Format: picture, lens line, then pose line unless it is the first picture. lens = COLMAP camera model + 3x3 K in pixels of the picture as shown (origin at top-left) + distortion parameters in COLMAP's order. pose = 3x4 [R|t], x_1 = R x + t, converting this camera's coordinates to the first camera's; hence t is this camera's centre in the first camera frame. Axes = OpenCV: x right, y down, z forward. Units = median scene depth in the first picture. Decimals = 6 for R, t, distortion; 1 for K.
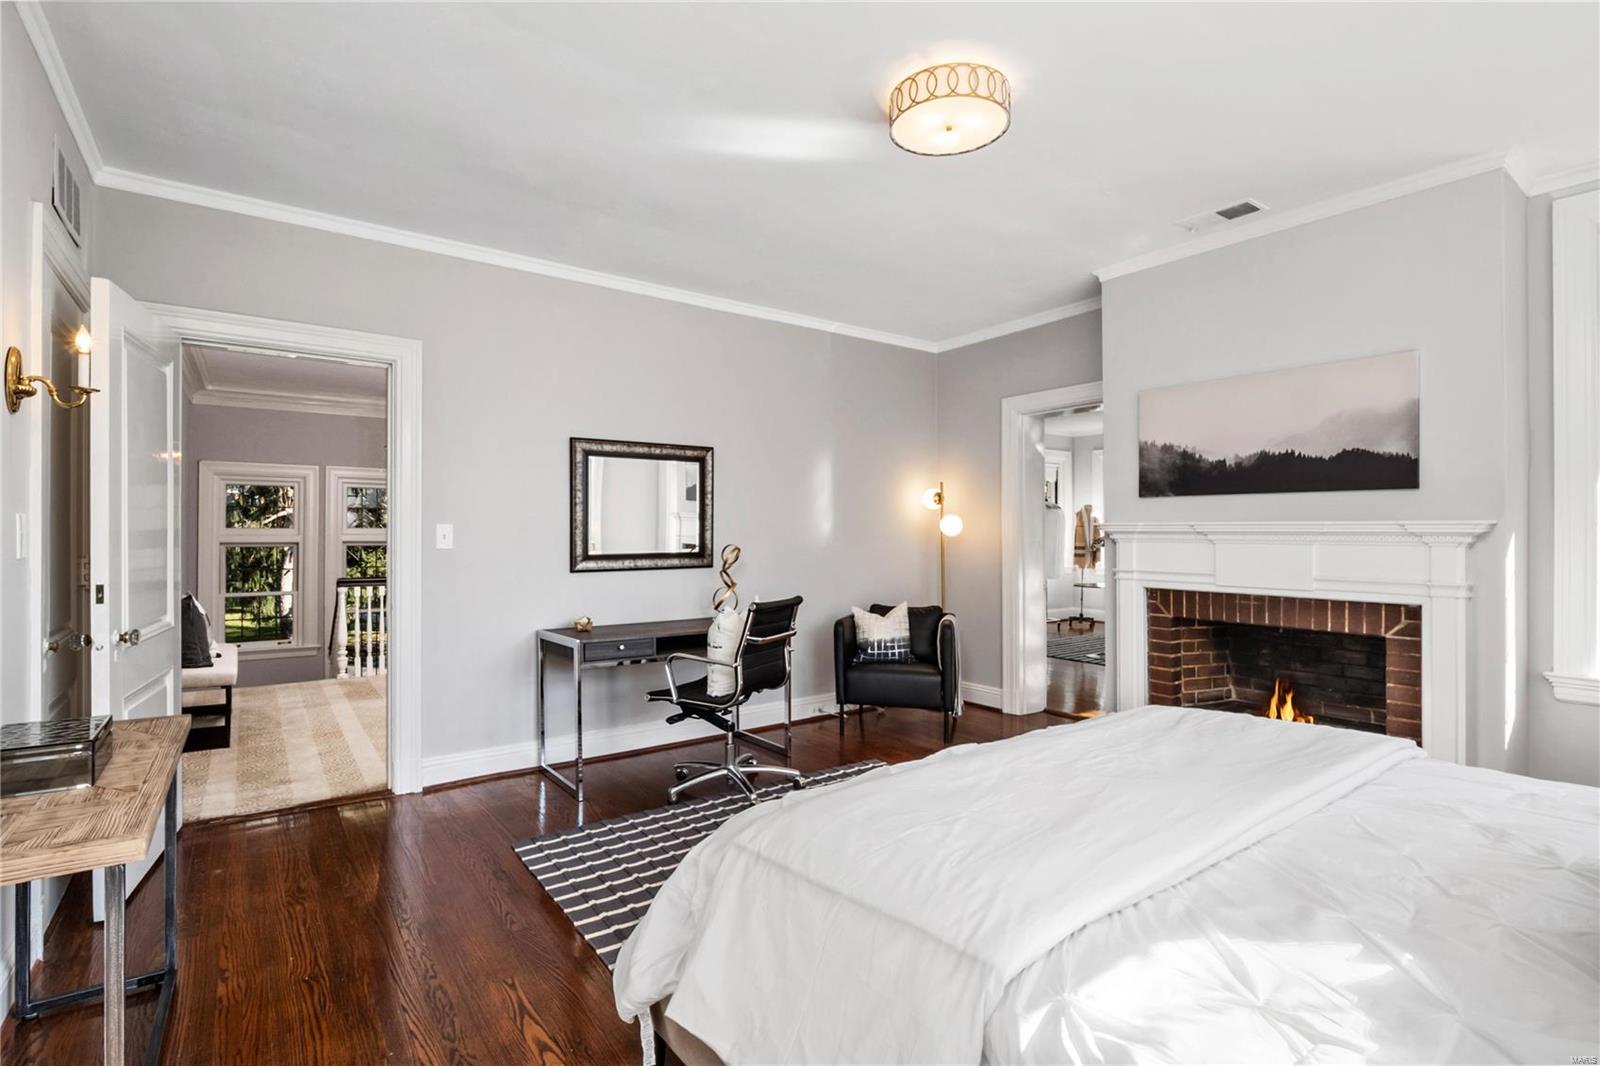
lens RADIAL K [[734.9, 0, 794.4], [0, 734.9, 511.4], [0, 0, 1]] dist [-0.034492, -0.000411]
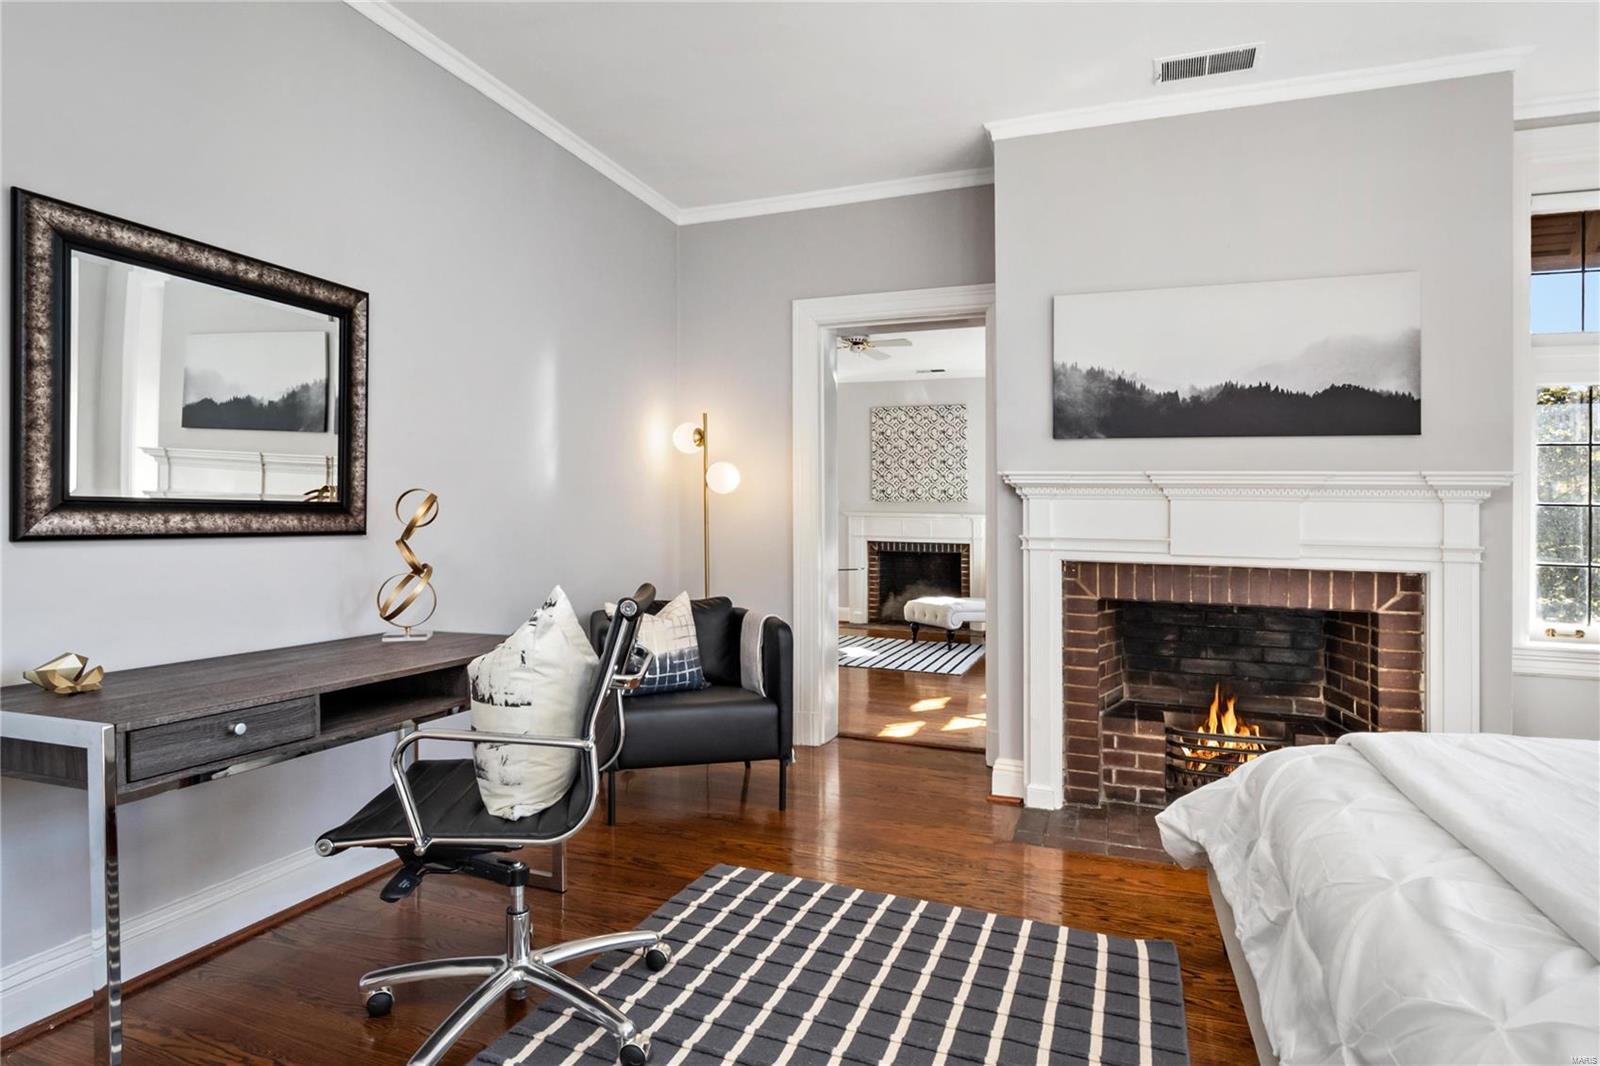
lens RADIAL K [[844.7, 0, 796.7], [0, 844.7, 517.9], [0, 0, 1]] dist [0.000256, -0.008770]
pose [[0.835270, 0.015013, 0.549635, -0.216799], [-0.031718, 0.999278, 0.020906, 0.052133], [-0.548924, -0.034896, 0.835143, 0.435551]]
